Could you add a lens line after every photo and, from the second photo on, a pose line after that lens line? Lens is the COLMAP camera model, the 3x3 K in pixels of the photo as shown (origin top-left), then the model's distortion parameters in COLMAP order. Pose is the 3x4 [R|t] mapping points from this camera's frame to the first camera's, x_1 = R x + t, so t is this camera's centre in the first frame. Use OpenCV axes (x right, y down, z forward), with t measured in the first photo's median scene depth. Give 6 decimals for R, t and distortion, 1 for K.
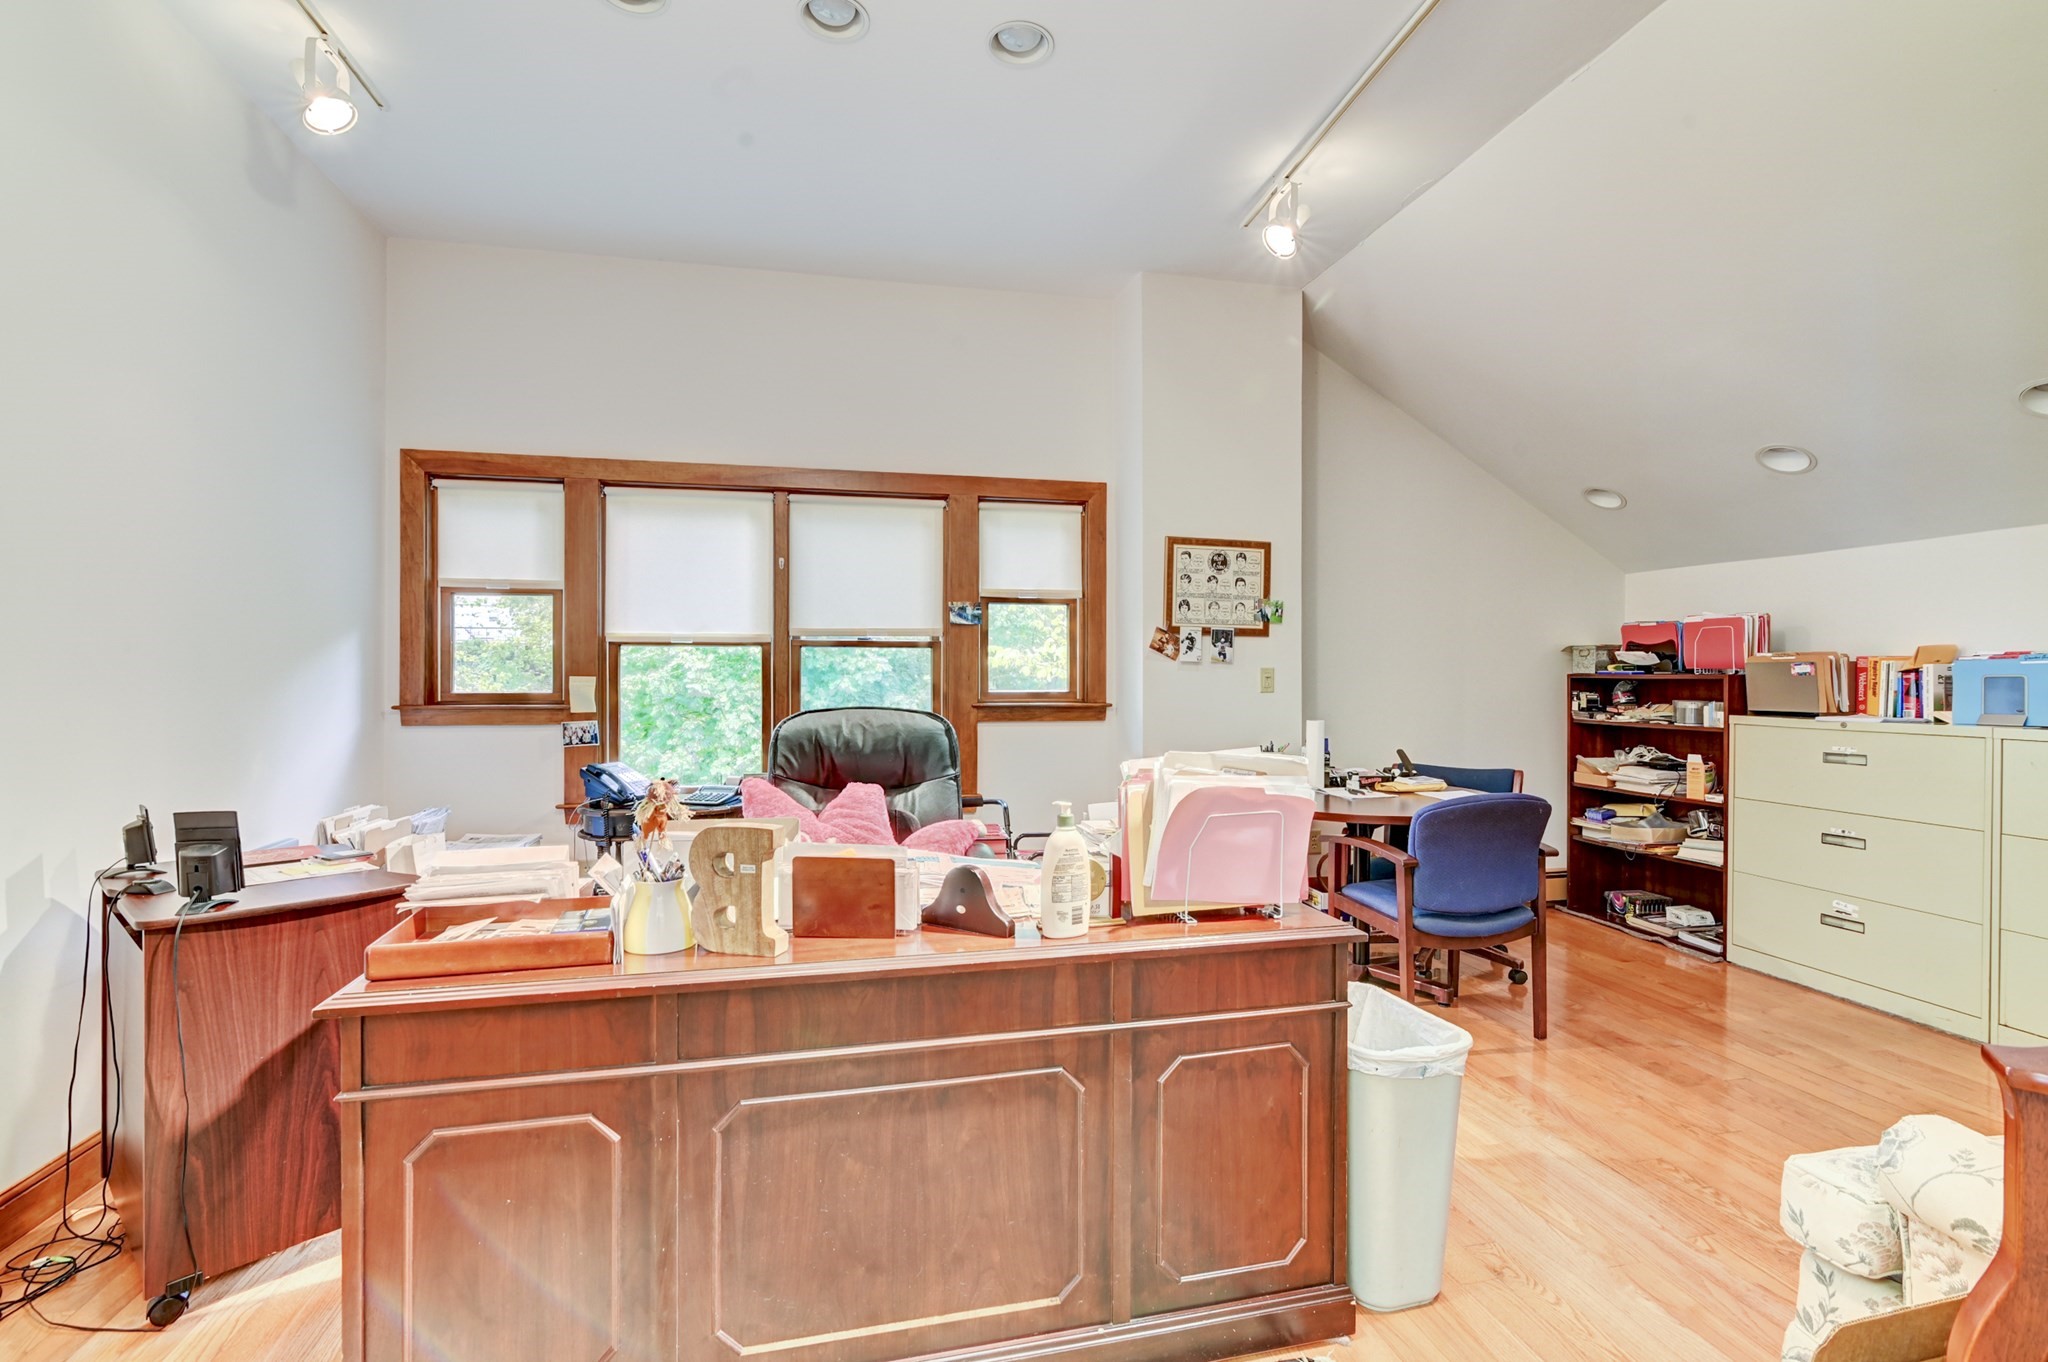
lens RADIAL K [[935.7, 0, 1044.7], [0, 935.7, 667.9], [0, 0, 1]] dist [-0.003829, -0.000297]
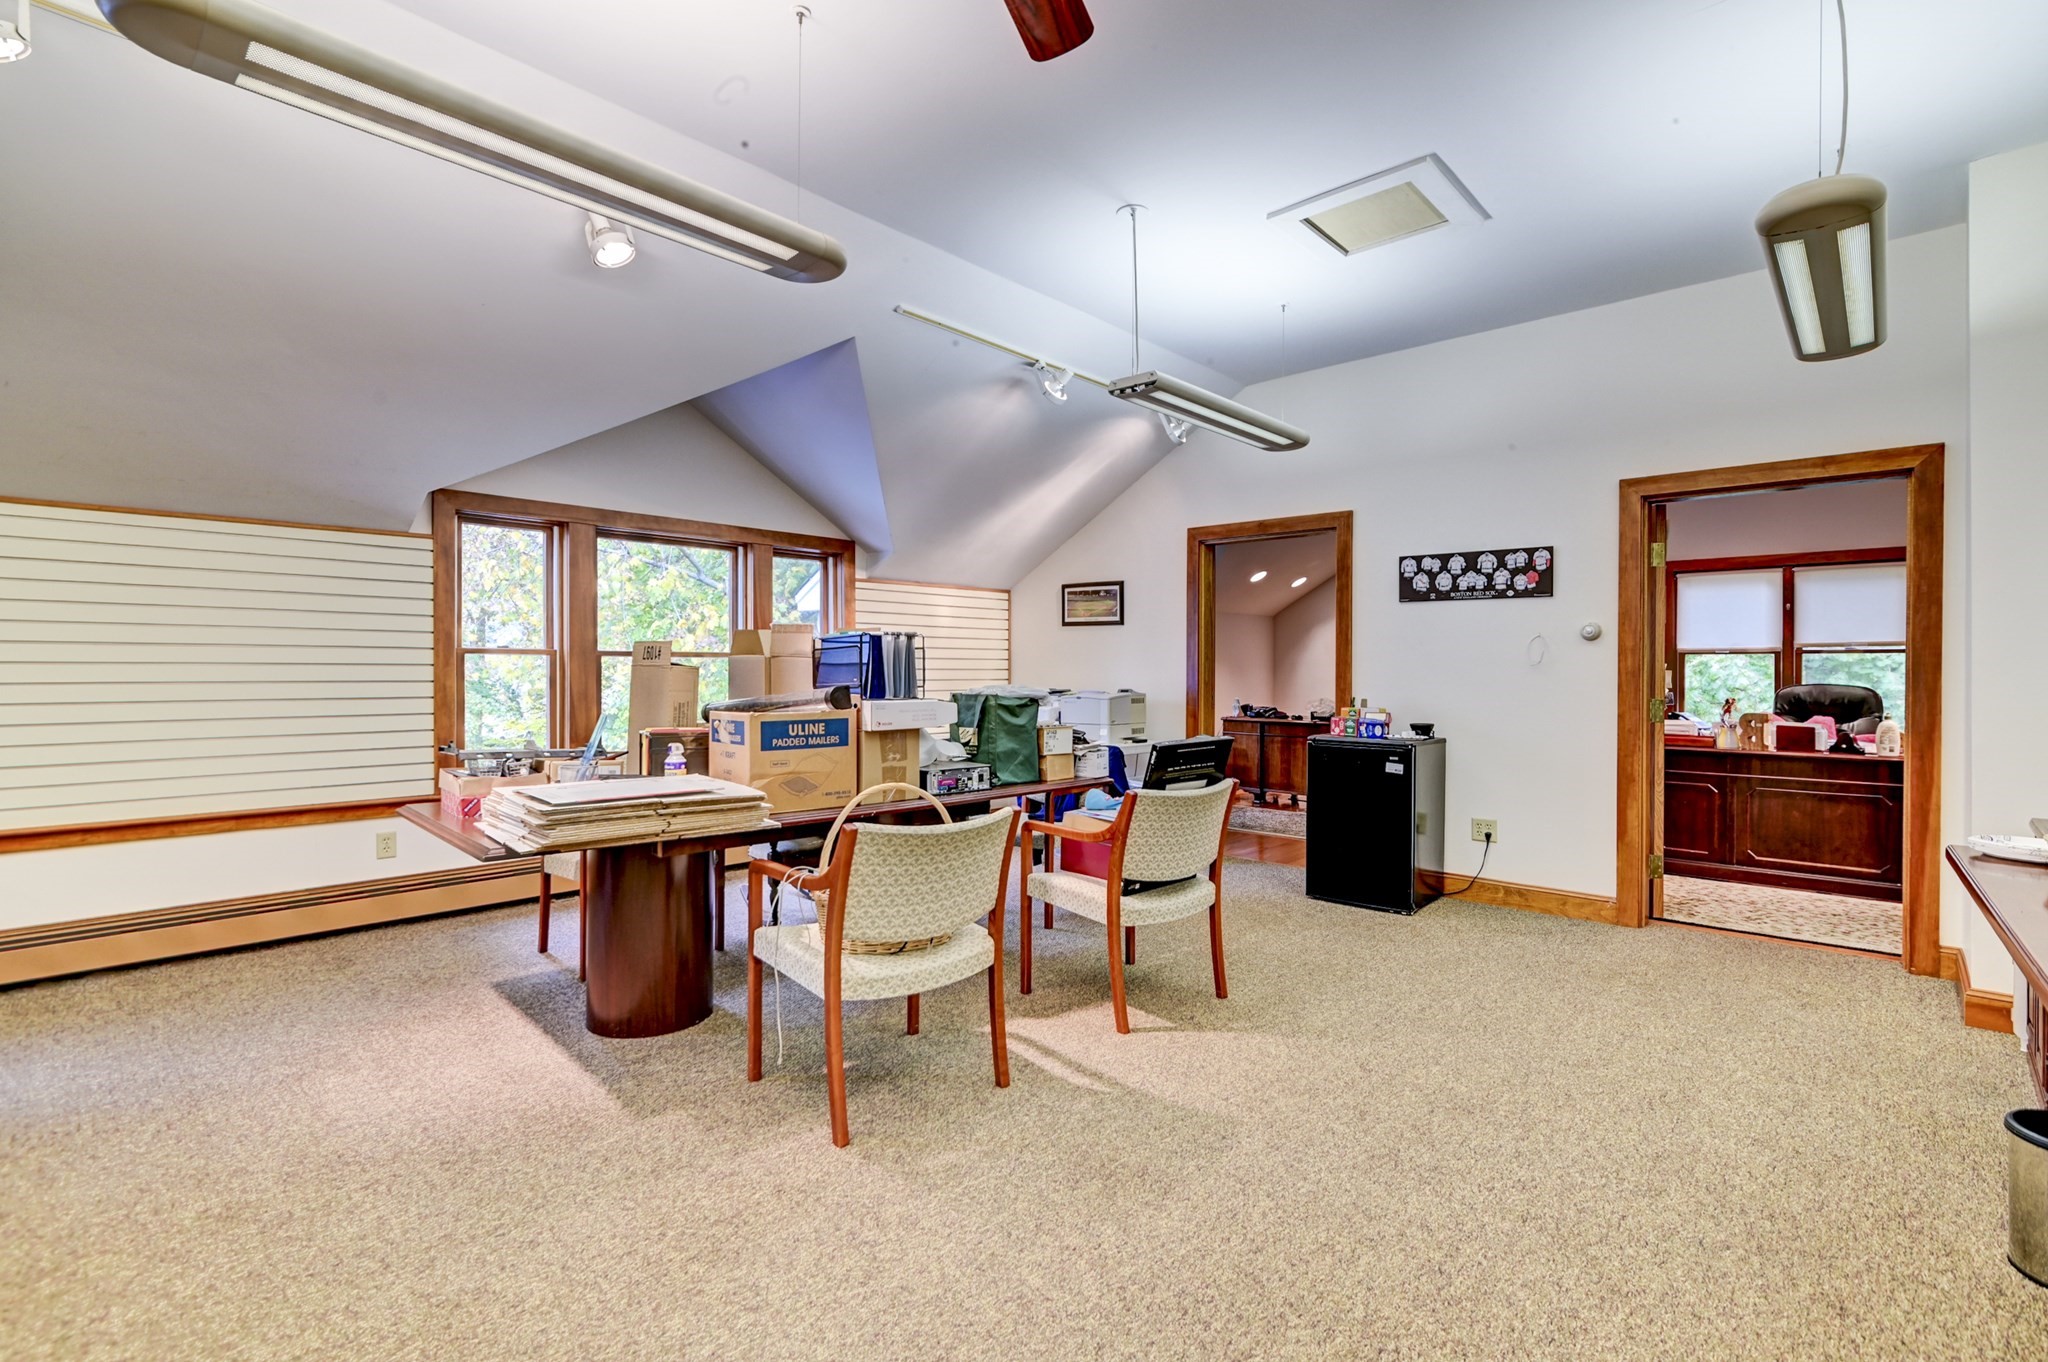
lens RADIAL K [[928.2, 0, 1028.1], [0, 928.2, 671.6], [0, 0, 1]] dist [-0.004267, 0.001356]
pose [[0.549422, 0.005587, -0.835527, 0.397275], [0.004452, 0.999944, 0.009614, -0.011241], [0.835533, -0.009001, 0.549366, -1.180087]]
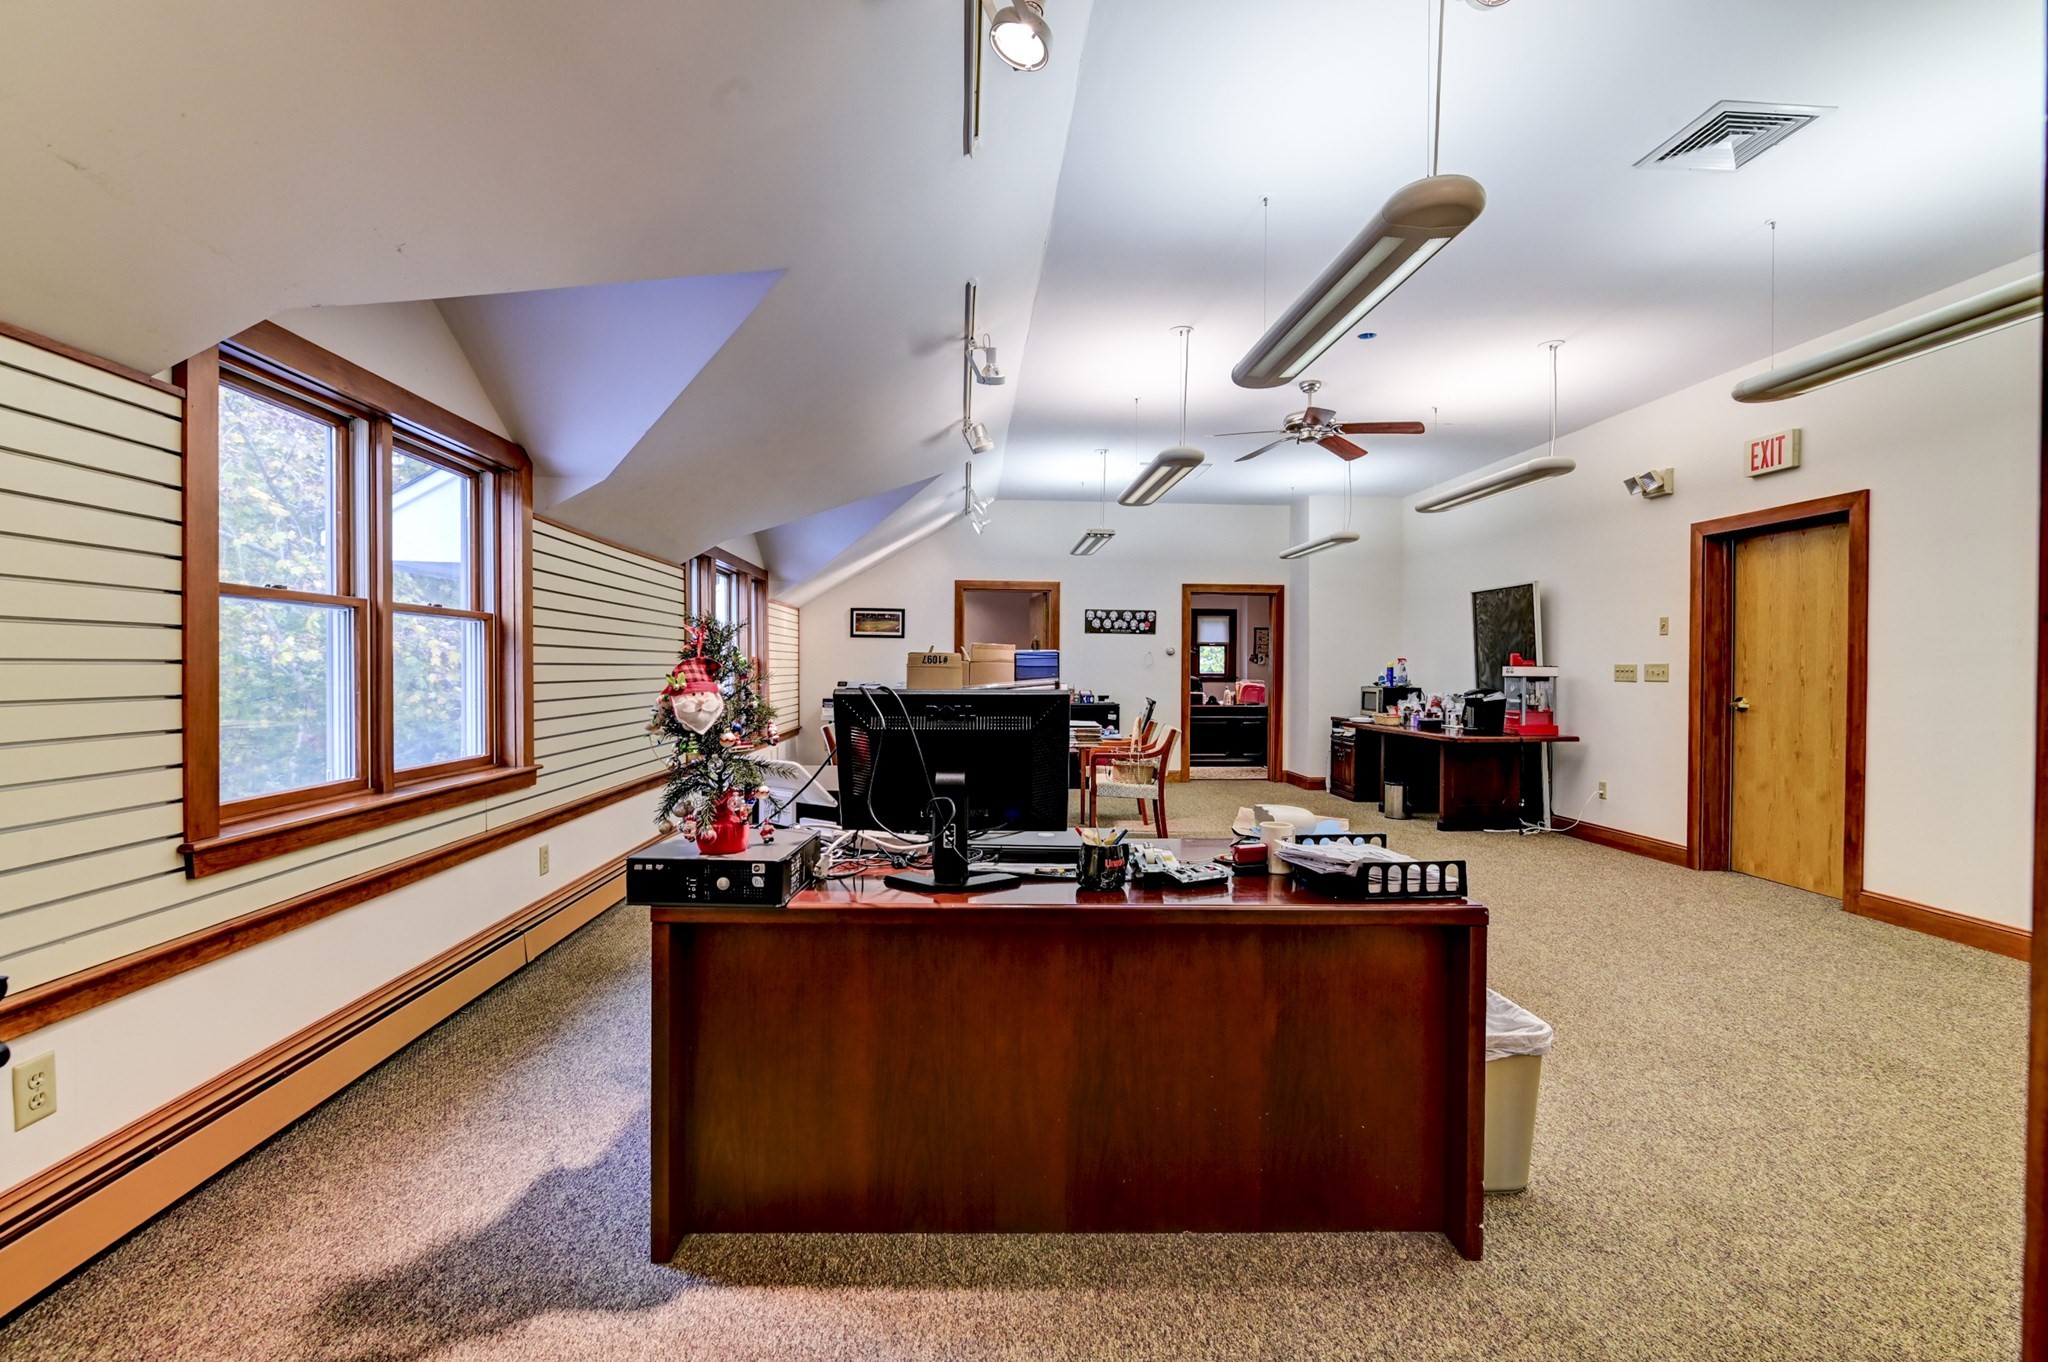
lens RADIAL K [[926.8, 0, 1019.6], [0, 926.8, 674.3], [0, 0, 1]] dist [-0.002012, 0.000241]
pose [[0.984254, 0.007609, -0.176596, -0.113717], [-0.004561, 0.999834, 0.017658, -0.025197], [0.176701, -0.016575, 0.984125, -2.458116]]
